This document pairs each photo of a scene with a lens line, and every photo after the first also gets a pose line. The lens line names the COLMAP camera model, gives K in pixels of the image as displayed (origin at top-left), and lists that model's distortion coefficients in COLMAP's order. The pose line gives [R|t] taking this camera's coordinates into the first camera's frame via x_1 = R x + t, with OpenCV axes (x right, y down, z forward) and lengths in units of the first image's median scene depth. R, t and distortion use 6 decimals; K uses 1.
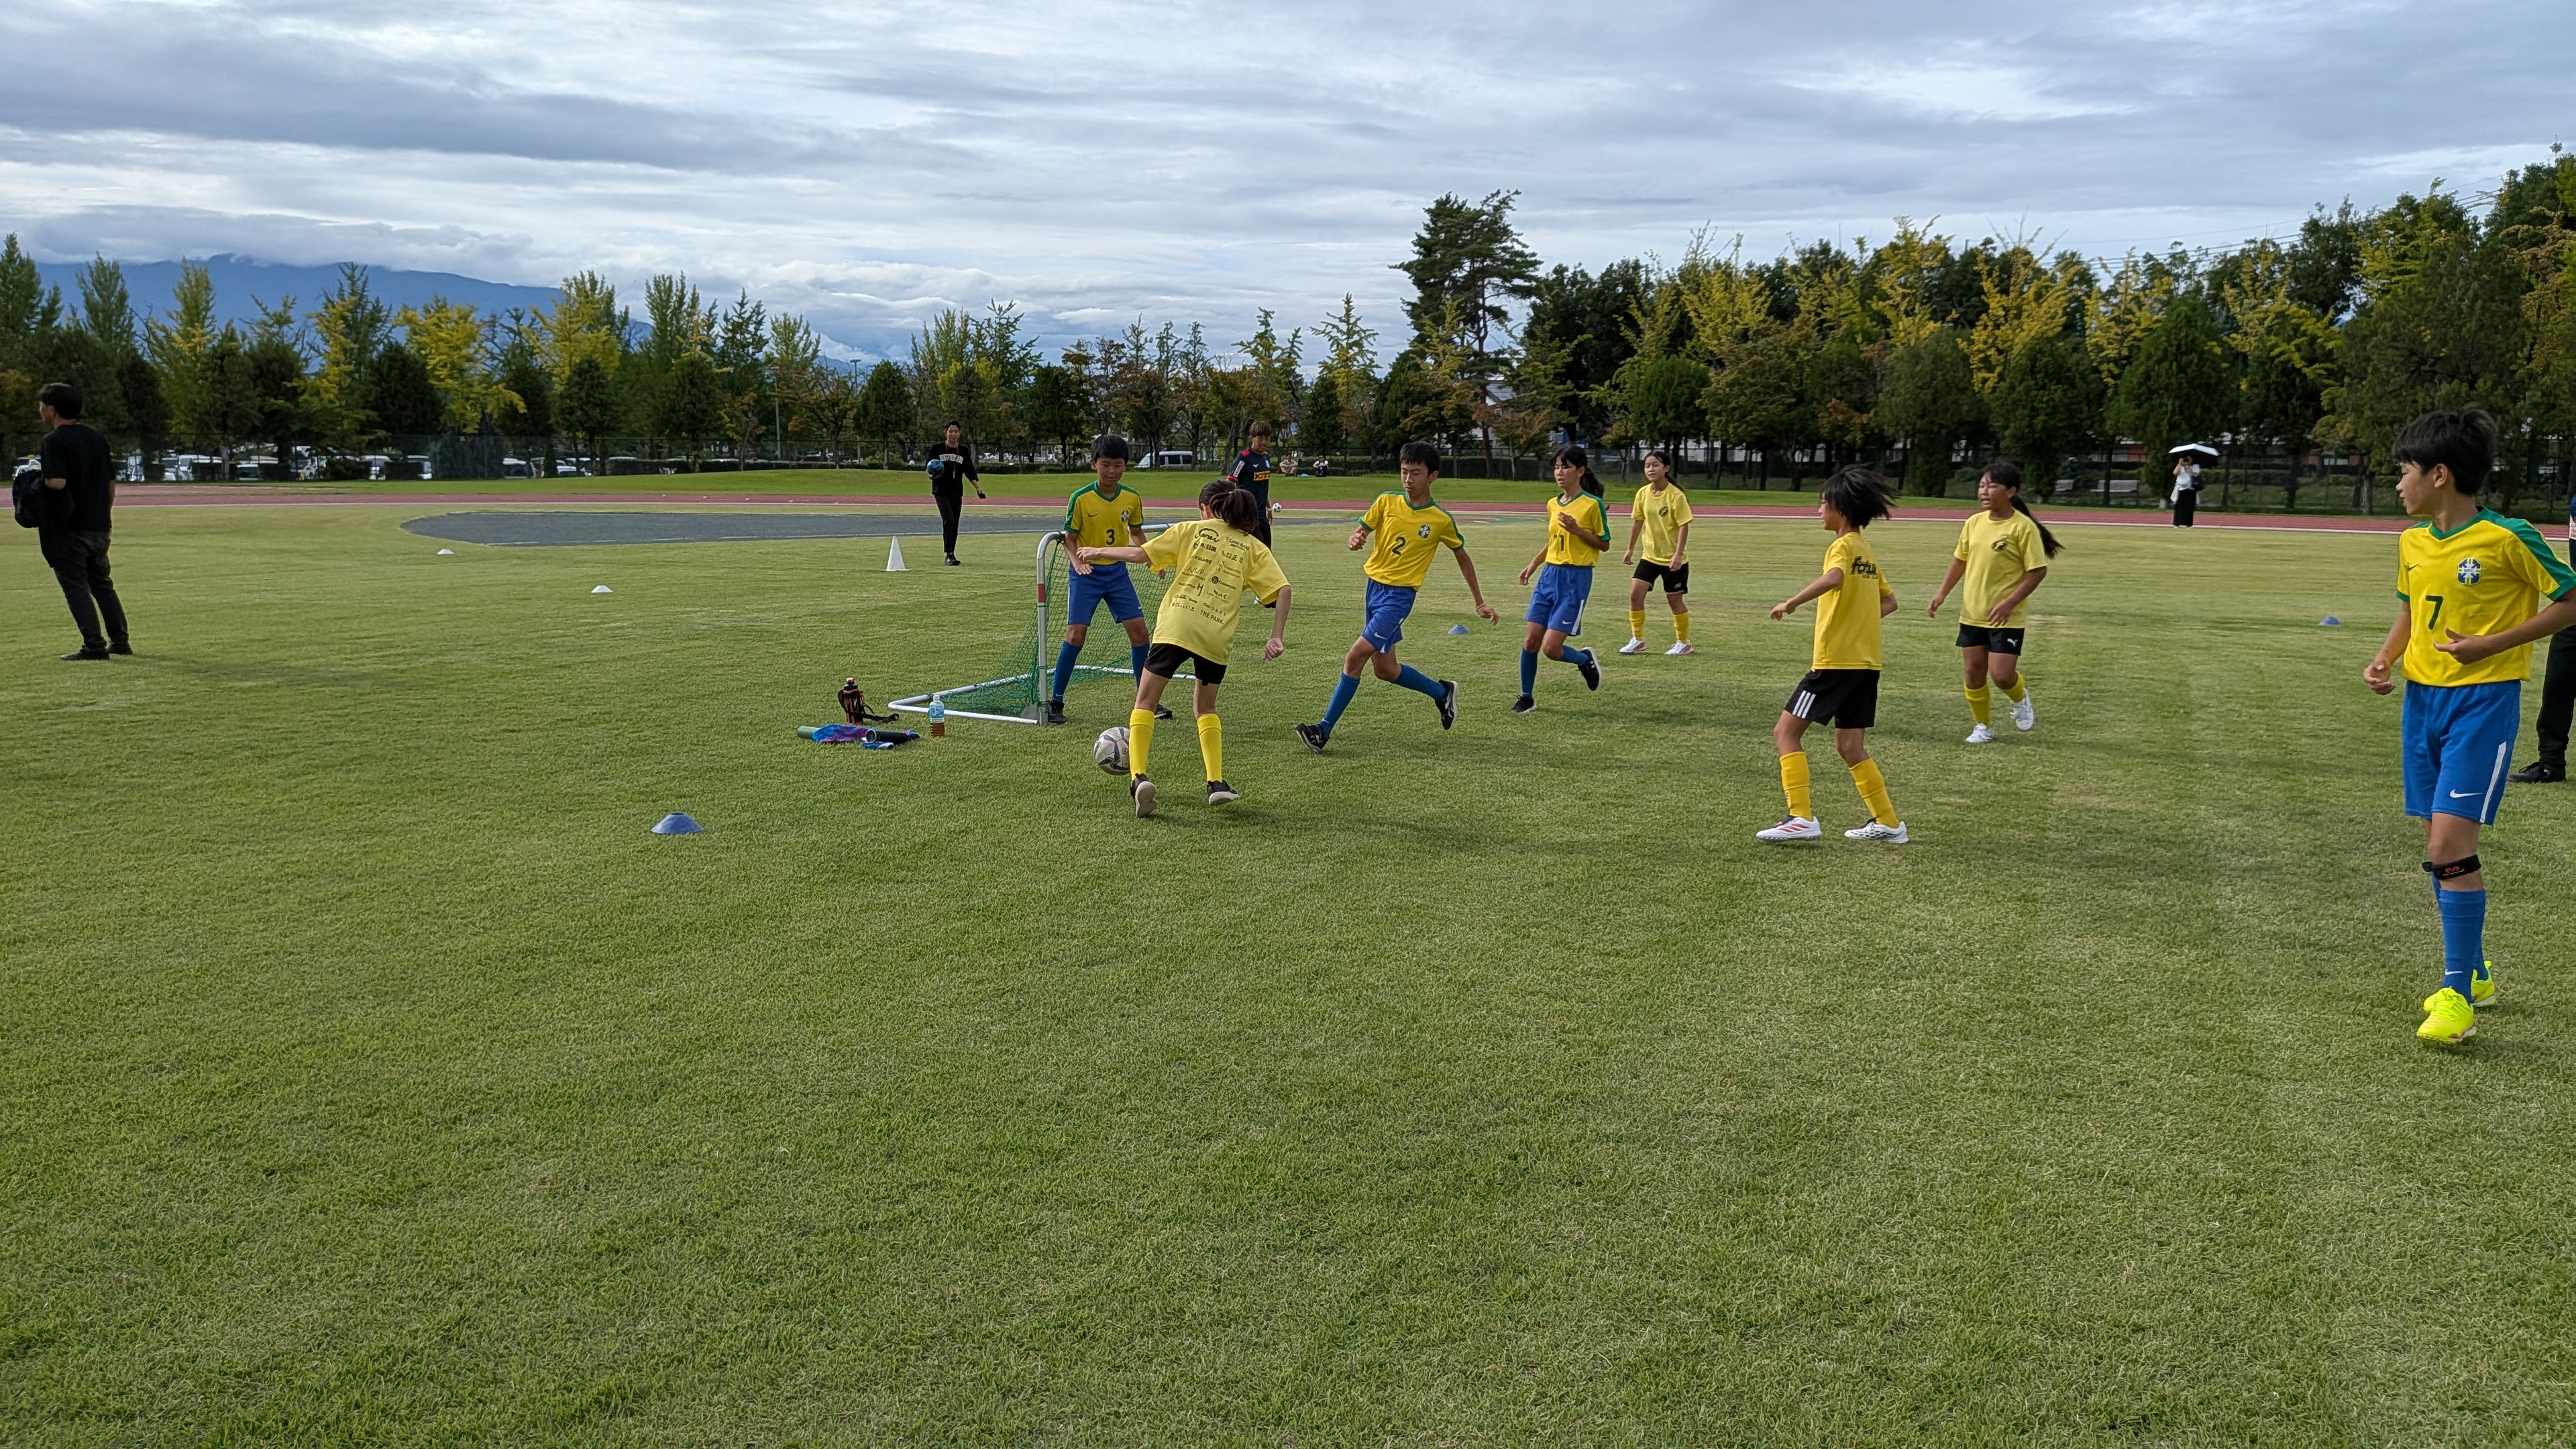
lens RADIAL K [[1818.7, 0, 1366.4], [0, 1818.7, 729.1], [0, 0, 1]] dist [0.116271, -0.197709]
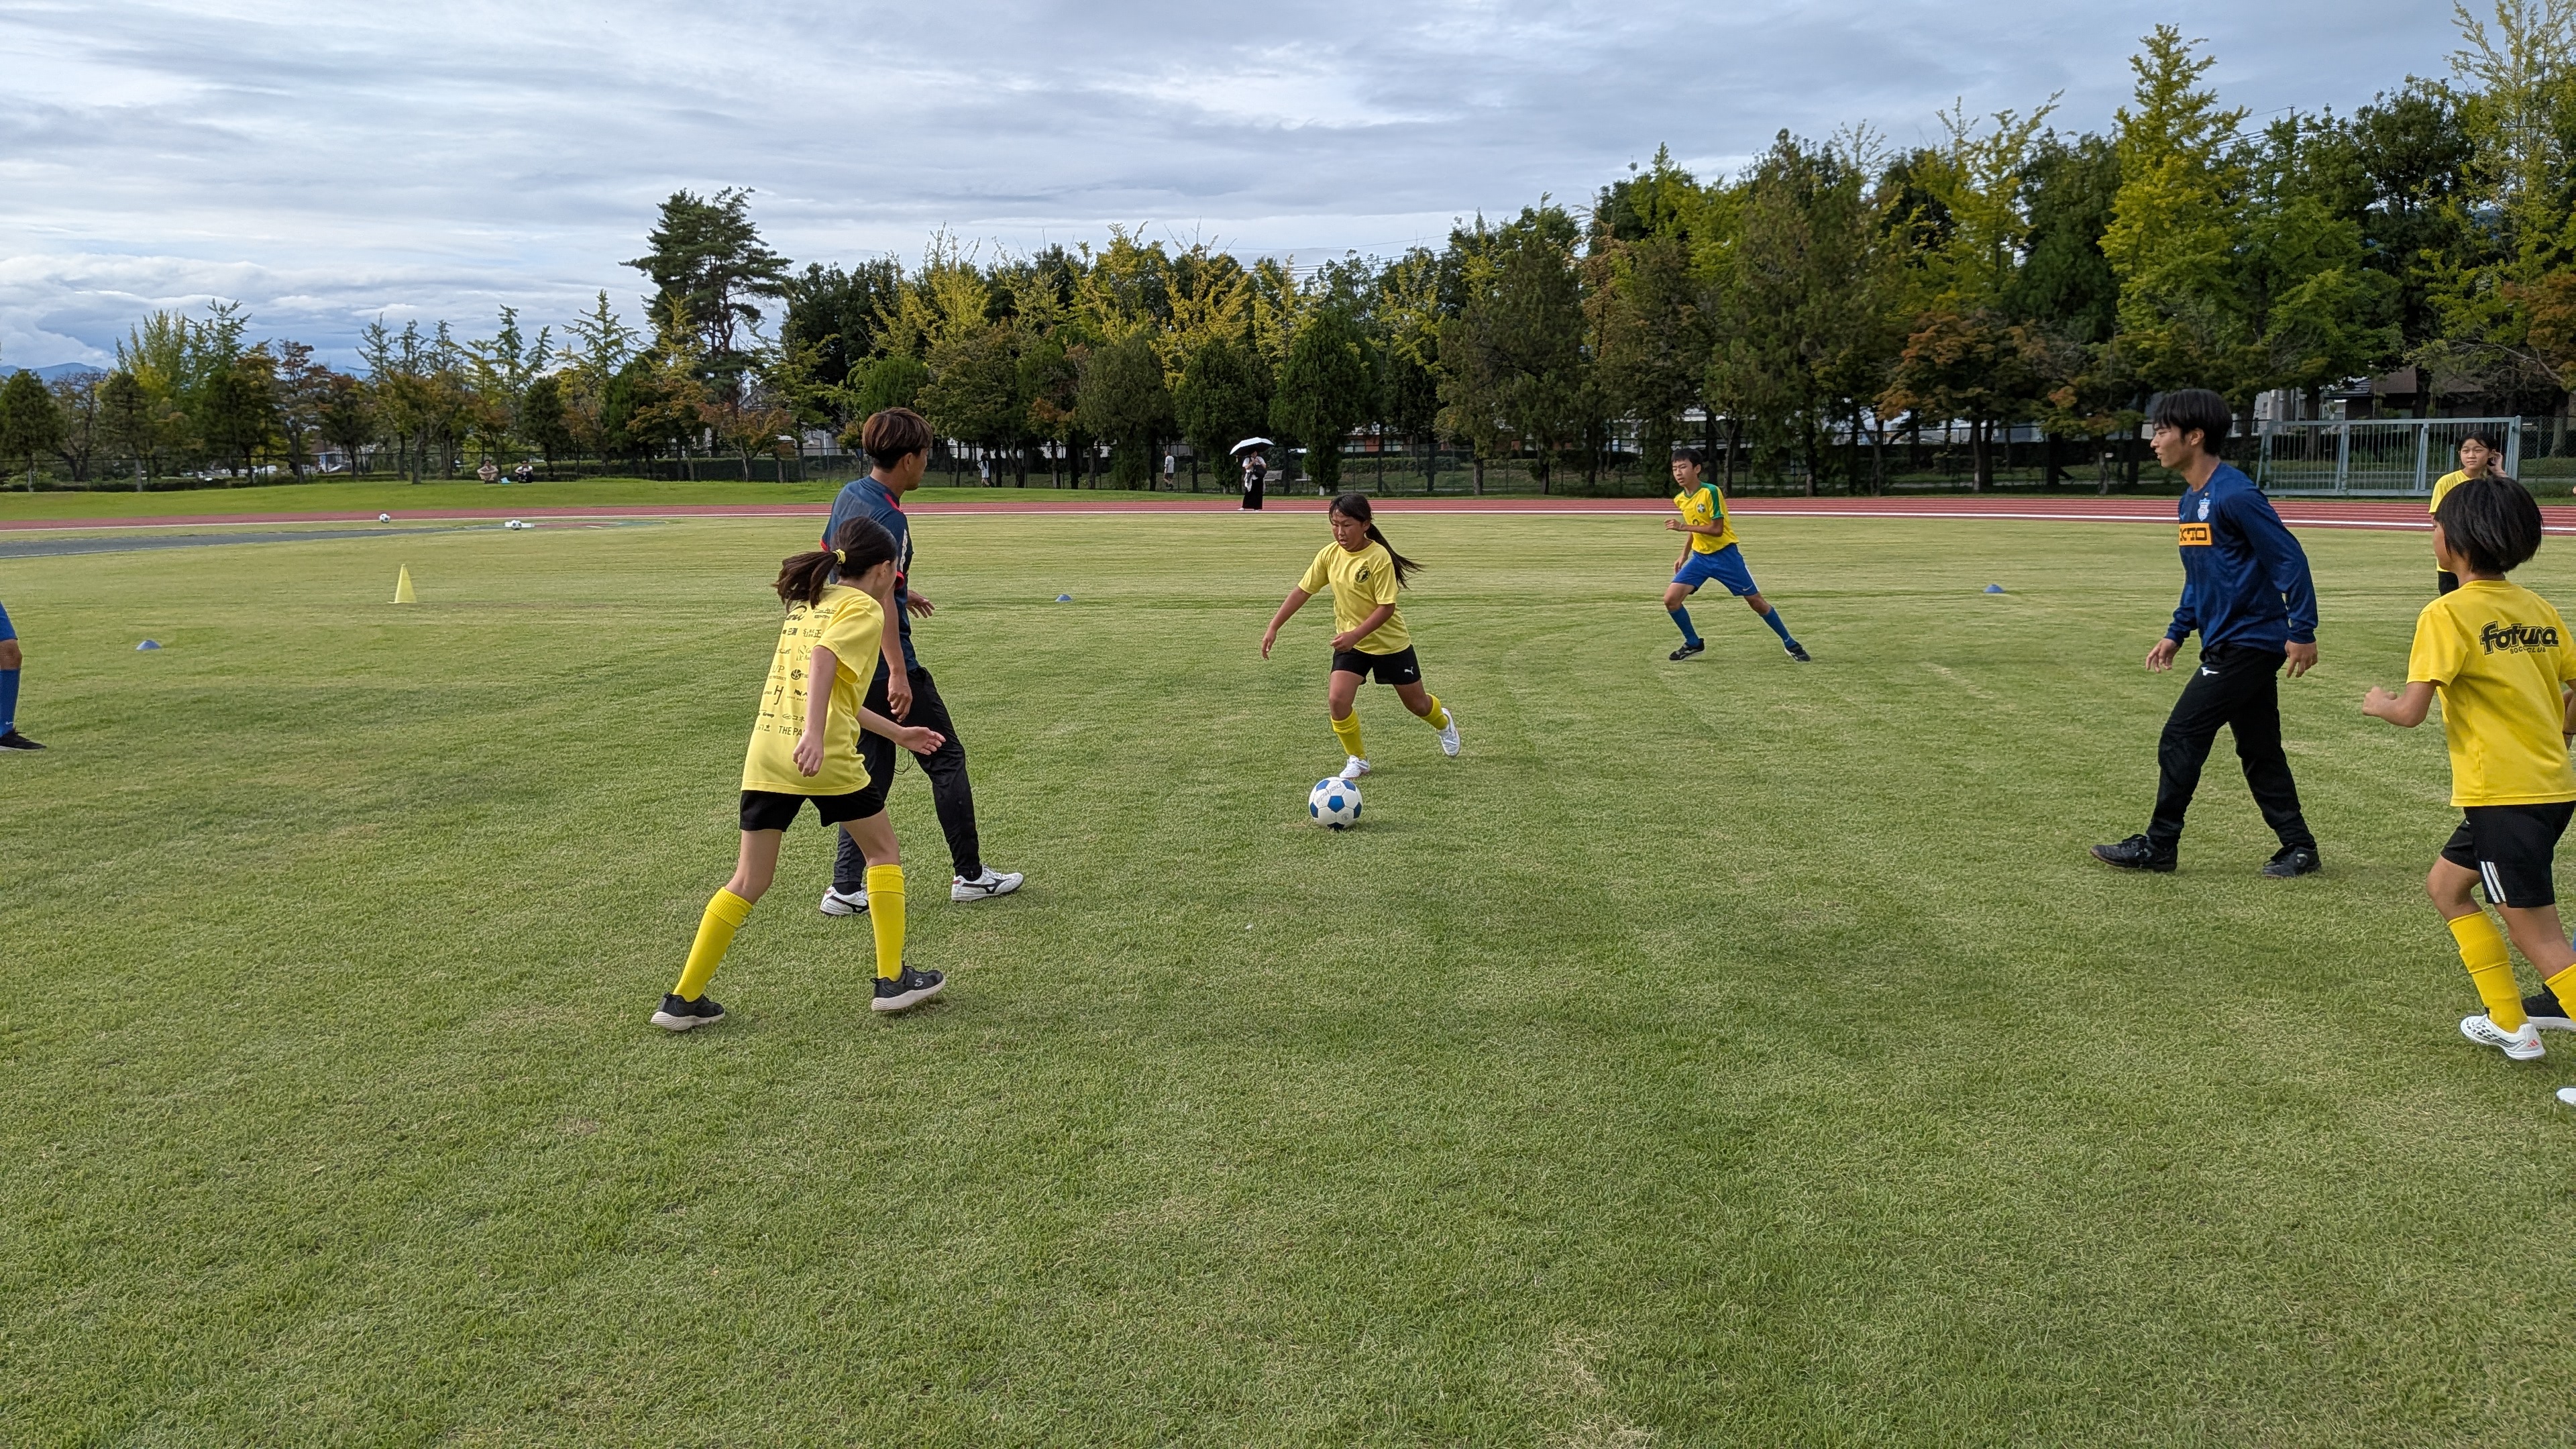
lens RADIAL K [[1826.3, 0, 1291.8], [0, 1826.3, 752.7], [0, 0, 1]] dist [0.092622, -0.125355]
pose [[0.963194, -0.068556, 0.259919, 0.079933], [0.064903, 0.997635, 0.022621, 0.005734], [-0.260855, -0.004919, 0.965365, -0.036141]]
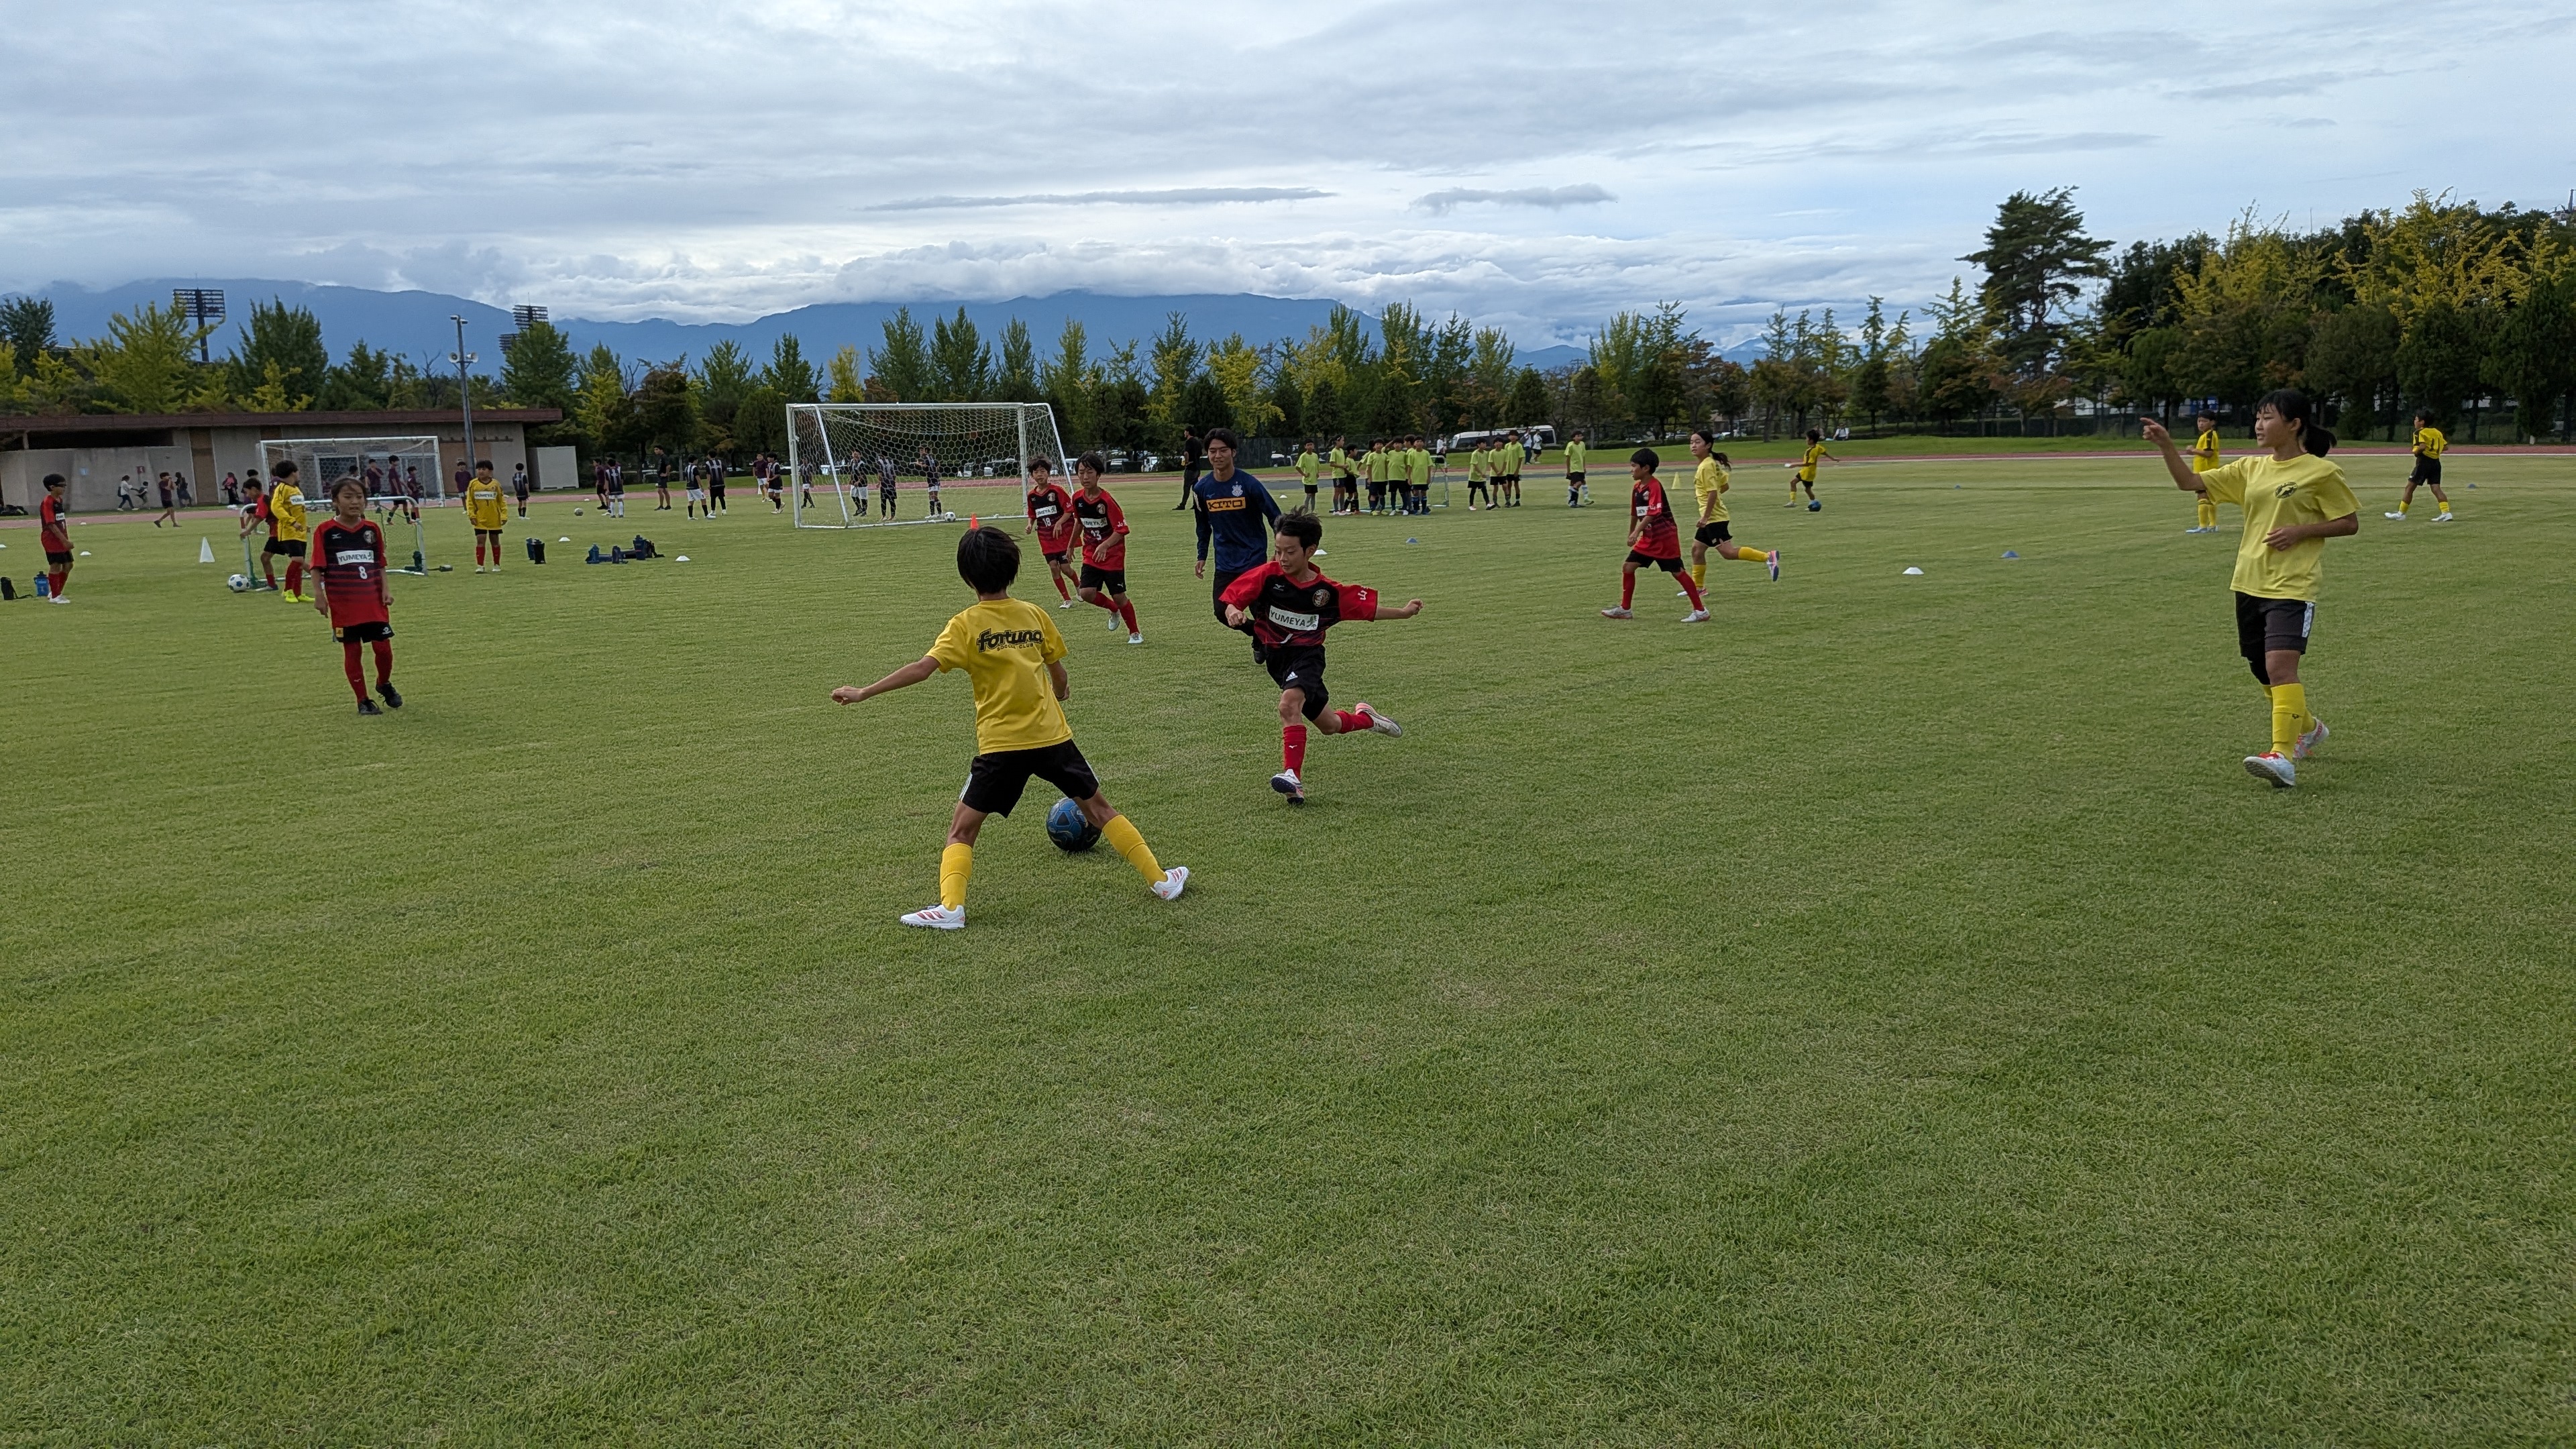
lens RADIAL K [[2053.7, 0, 1203.6], [0, 2053.7, 684.3], [0, 0, 1]] dist [0.139251, -0.241097]
pose [[0.888662, 0.018875, -0.458174, 0.195393], [-0.032415, 0.999239, -0.021706, 0.060519], [0.457416, 0.034141, 0.888597, -0.380800]]
